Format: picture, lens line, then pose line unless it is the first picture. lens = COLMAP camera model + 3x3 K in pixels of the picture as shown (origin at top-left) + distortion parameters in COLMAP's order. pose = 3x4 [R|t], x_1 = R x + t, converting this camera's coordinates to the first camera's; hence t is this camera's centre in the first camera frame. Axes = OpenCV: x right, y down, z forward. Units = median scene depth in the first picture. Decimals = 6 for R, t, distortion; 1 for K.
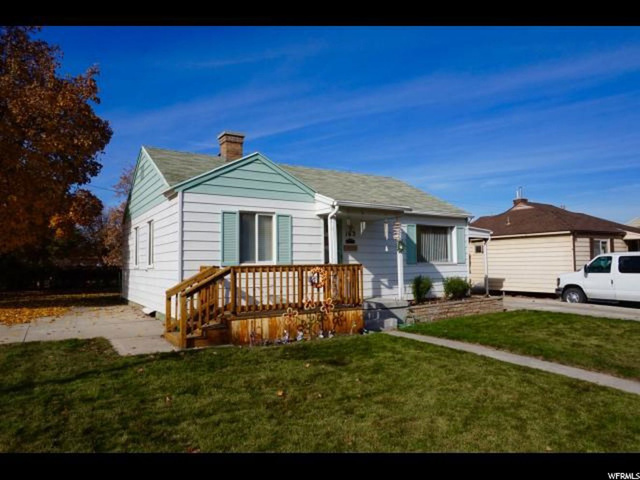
lens RADIAL K [[431.1, 0, 320.6], [0, 431.1, 239.0], [0, 0, 1]] dist [-0.005301, -0.001334]
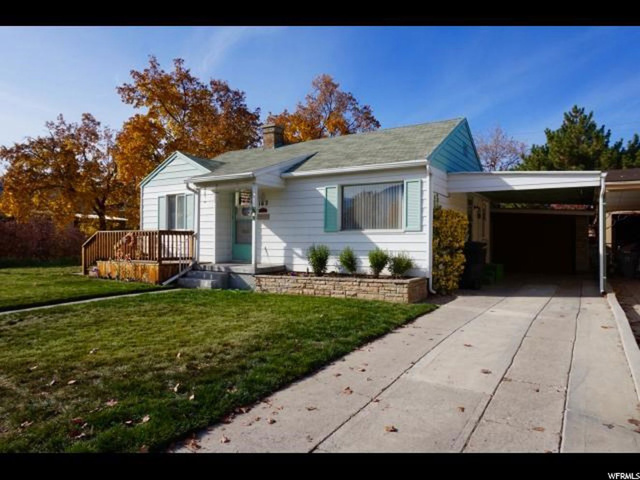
lens RADIAL K [[431.1, 0, 318.6], [0, 431.1, 240.9], [0, 0, 1]] dist [-0.005301, -0.001334]
pose [[0.405963, 0.015851, -0.913752, 1.093594], [0.041770, 0.998483, 0.035879, 0.048020], [0.912934, -0.052733, 0.404685, 0.694121]]
